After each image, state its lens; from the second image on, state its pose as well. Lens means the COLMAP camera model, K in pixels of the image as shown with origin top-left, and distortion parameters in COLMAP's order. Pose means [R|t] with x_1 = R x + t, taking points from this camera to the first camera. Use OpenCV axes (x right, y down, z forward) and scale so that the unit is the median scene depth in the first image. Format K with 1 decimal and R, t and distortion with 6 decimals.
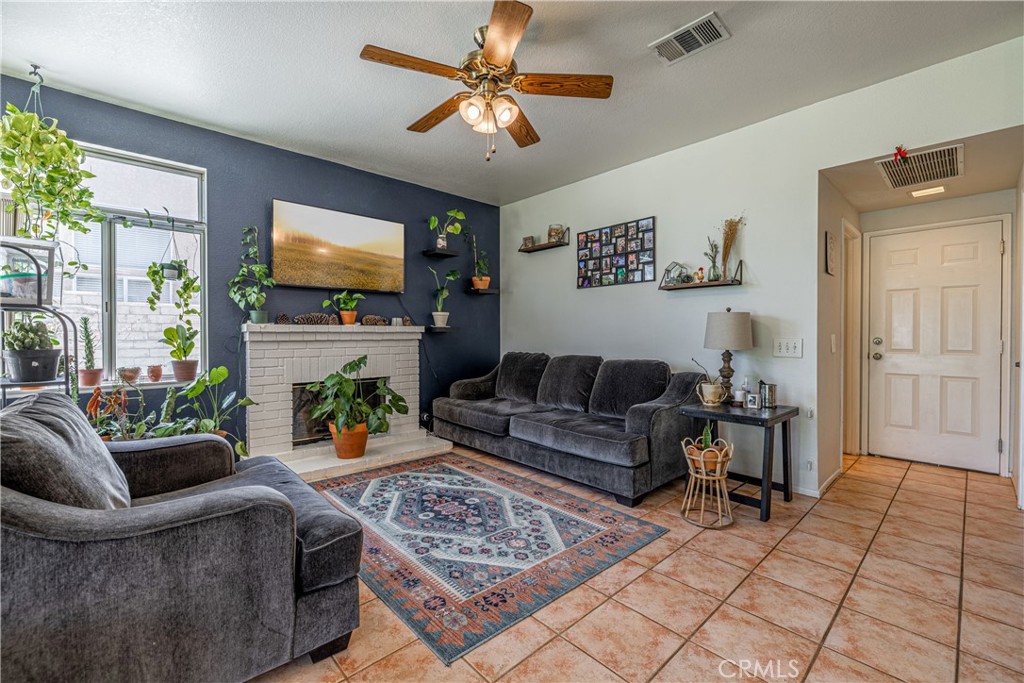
lens RADIAL K [[428.9, 0, 504.3], [0, 428.9, 339.2], [0, 0, 1]] dist [0.002778, -0.001135]
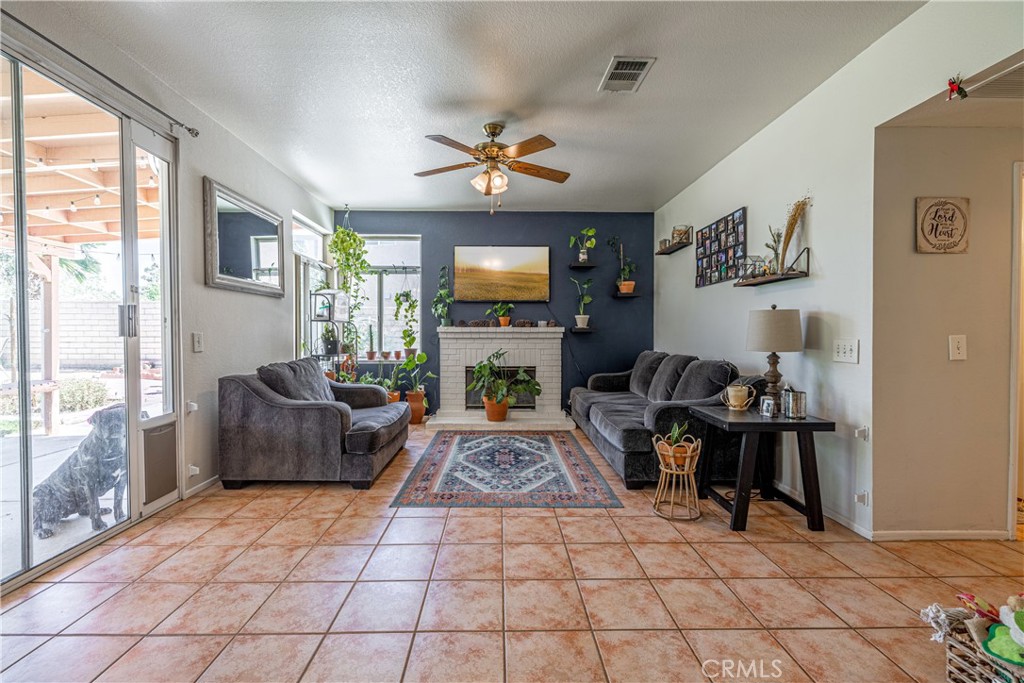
lens RADIAL K [[428.9, 0, 505.0], [0, 428.9, 339.5], [0, 0, 1]] dist [0.002778, -0.001135]
pose [[0.750000, 0.010954, -0.661347, 0.668014], [-0.010947, 0.999931, 0.004148, 0.001737], [0.661347, 0.004129, 0.750069, -0.040471]]
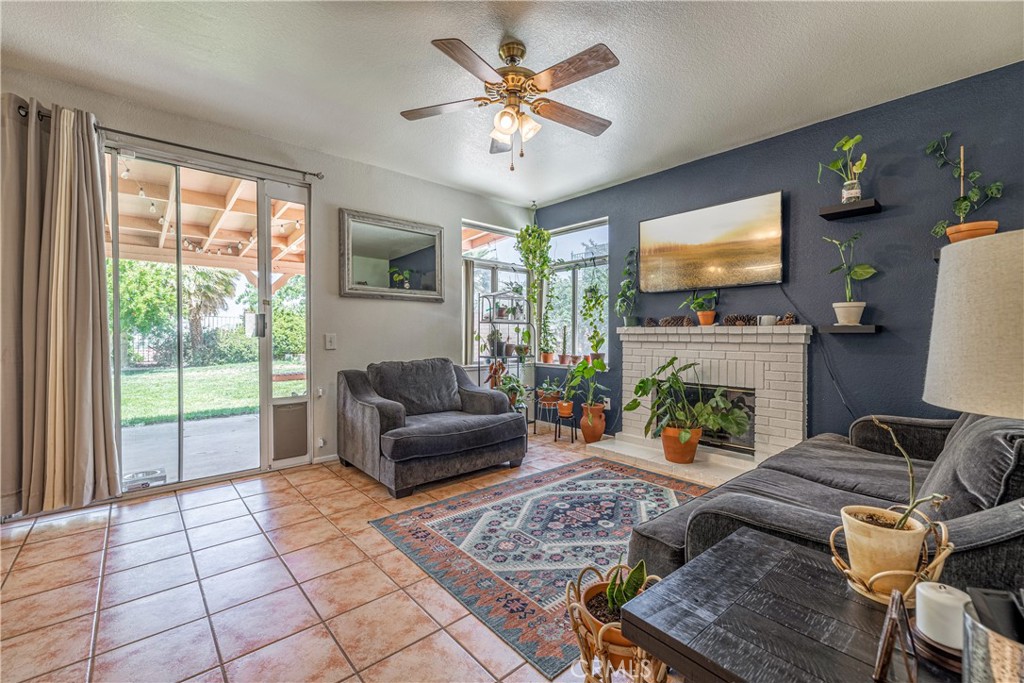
lens RADIAL K [[428.9, 0, 505.5], [0, 428.9, 340.7], [0, 0, 1]] dist [0.002778, -0.001135]
pose [[-0.022445, 0.013861, -0.999652, 0.709628], [-0.017466, 0.999746, 0.014254, -0.008093], [0.999595, 0.017780, -0.022197, 0.706341]]
